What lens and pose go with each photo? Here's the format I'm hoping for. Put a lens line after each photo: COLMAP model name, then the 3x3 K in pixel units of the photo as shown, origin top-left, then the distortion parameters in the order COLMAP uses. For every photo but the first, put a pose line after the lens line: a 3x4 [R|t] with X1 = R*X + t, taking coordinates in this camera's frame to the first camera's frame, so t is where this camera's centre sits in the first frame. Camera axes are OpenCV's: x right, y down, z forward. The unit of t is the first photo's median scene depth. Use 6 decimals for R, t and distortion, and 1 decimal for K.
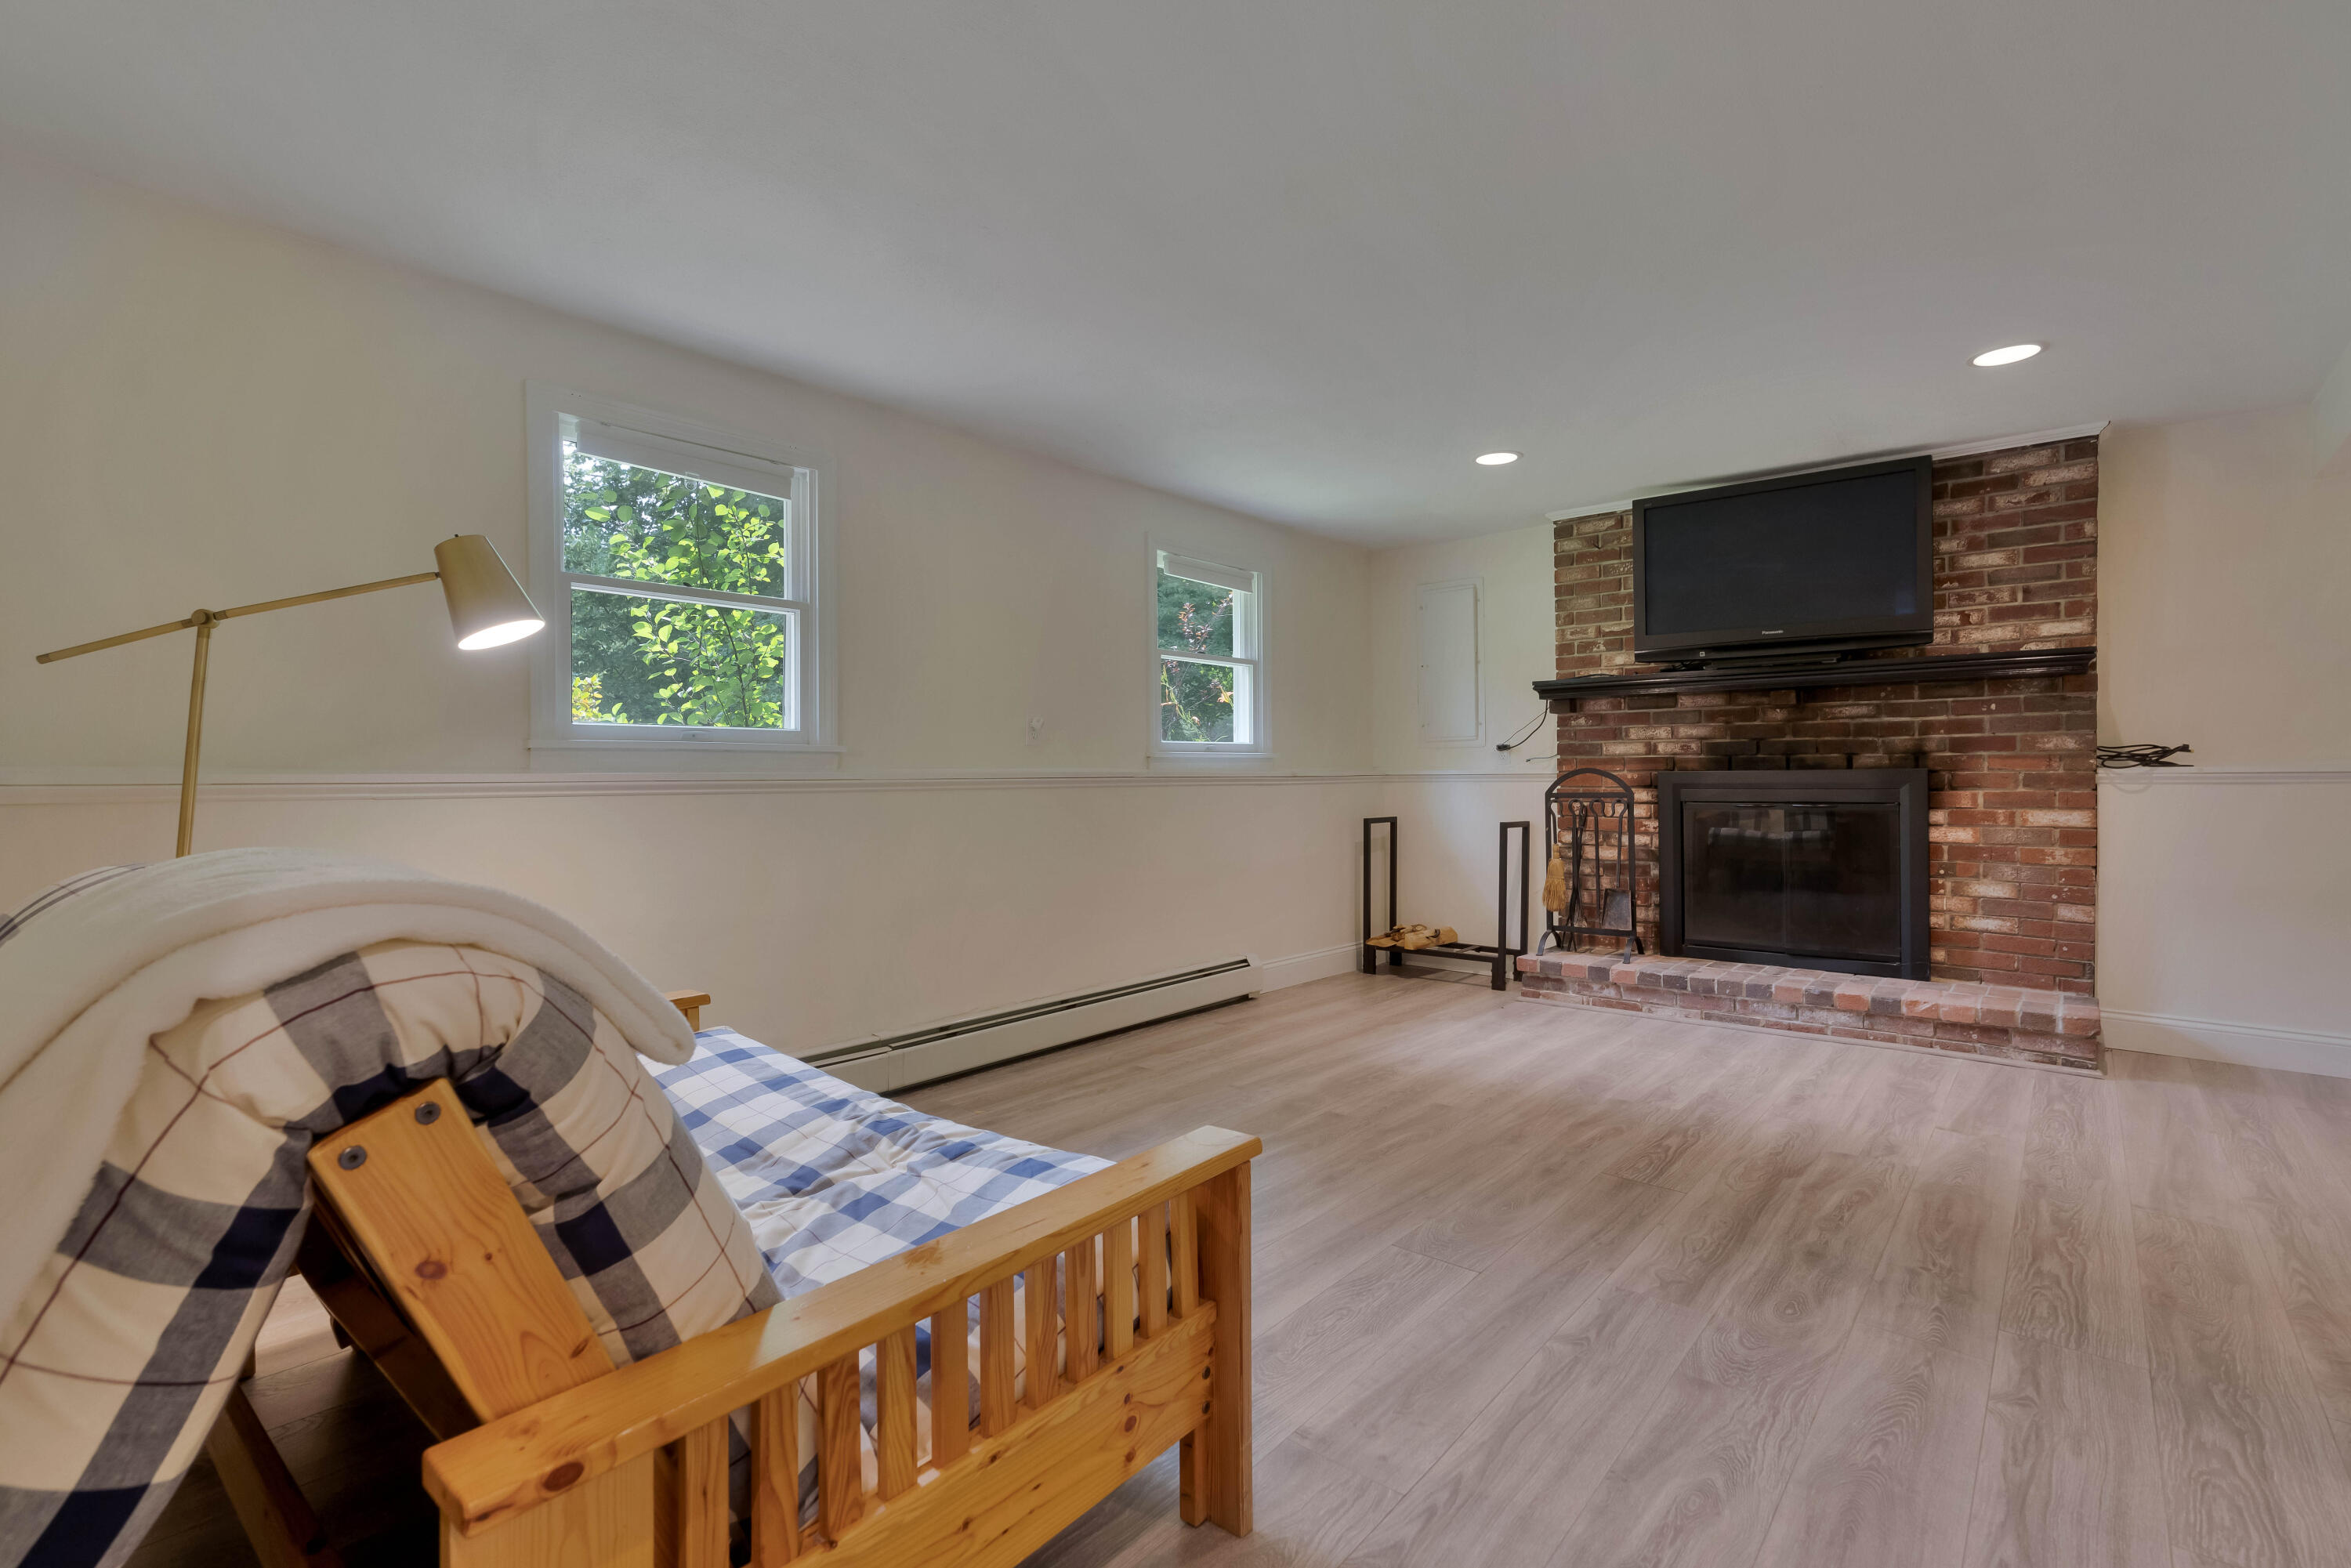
lens RADIAL K [[1075.2, 0, 1175.6], [0, 1075.2, 788.4], [0, 0, 1]] dist [0.003224, 0.001366]
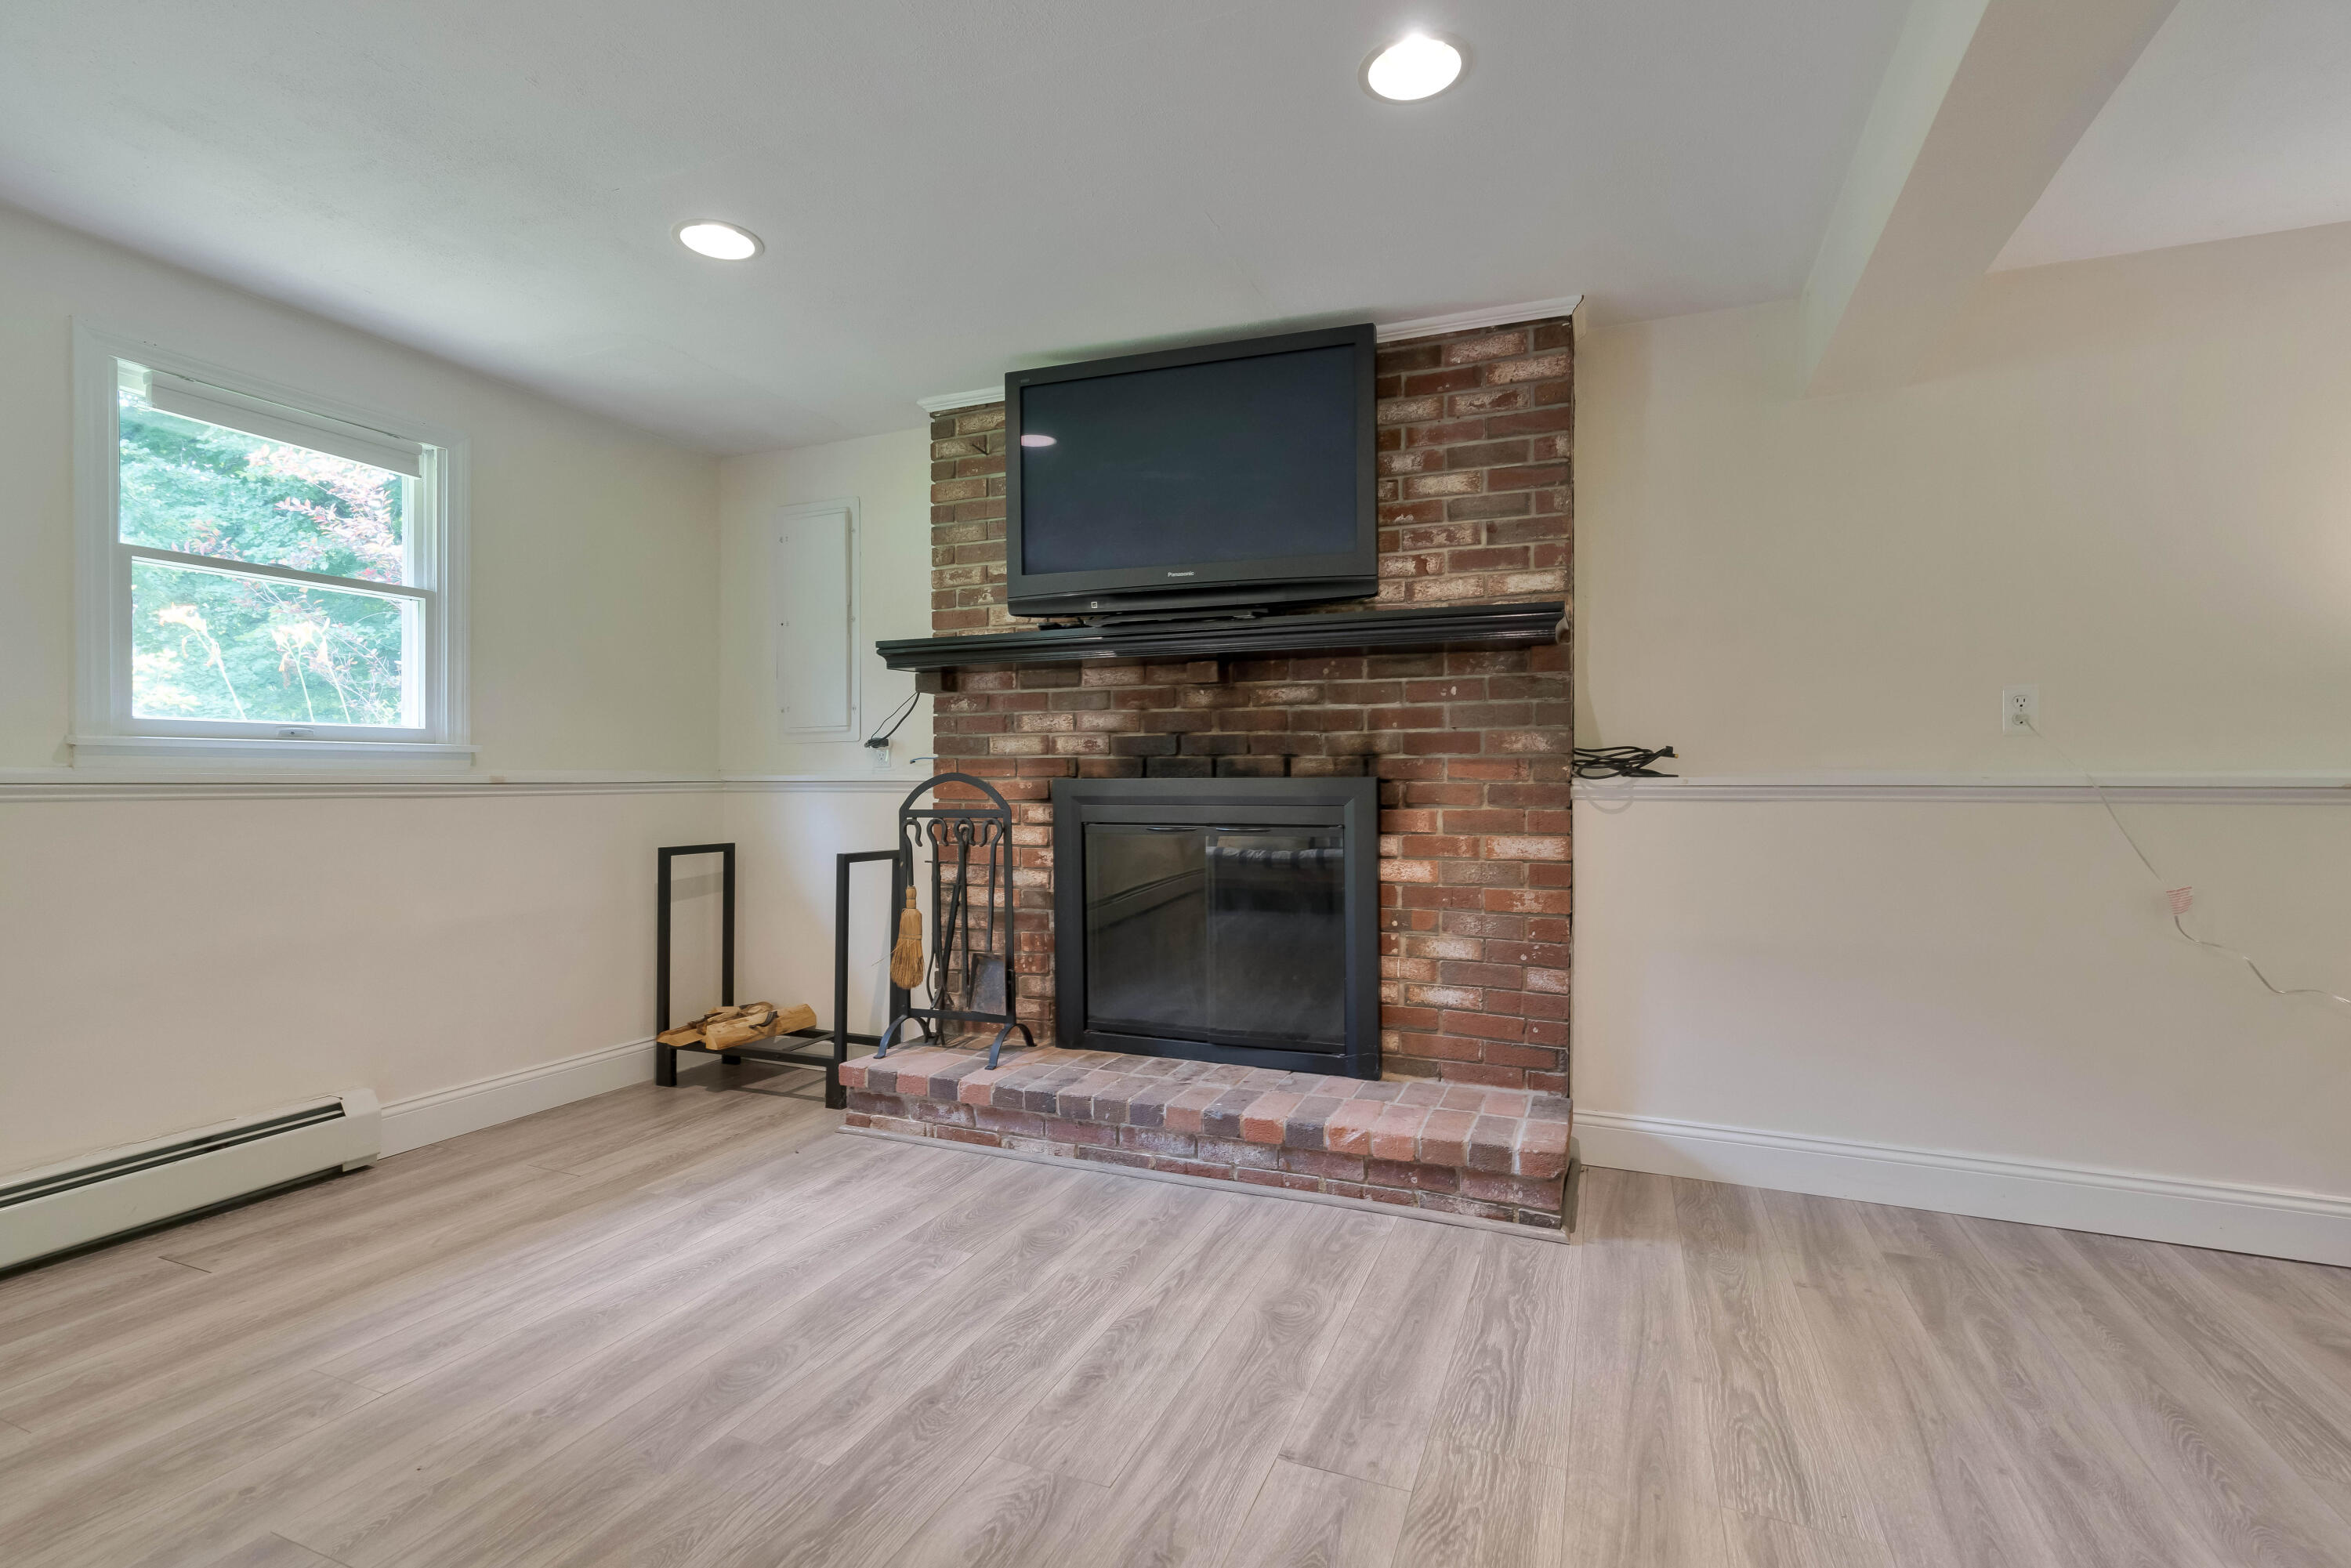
lens RADIAL K [[1066.5, 0, 1175.5], [0, 1066.5, 784.0], [0, 0, 1]] dist [-0.005823, 0.000651]
pose [[0.953951, 0.005168, 0.299918, 0.368915], [-0.002507, 0.999954, -0.009255, -0.007245], [-0.299952, 0.008077, 0.953920, 0.380540]]
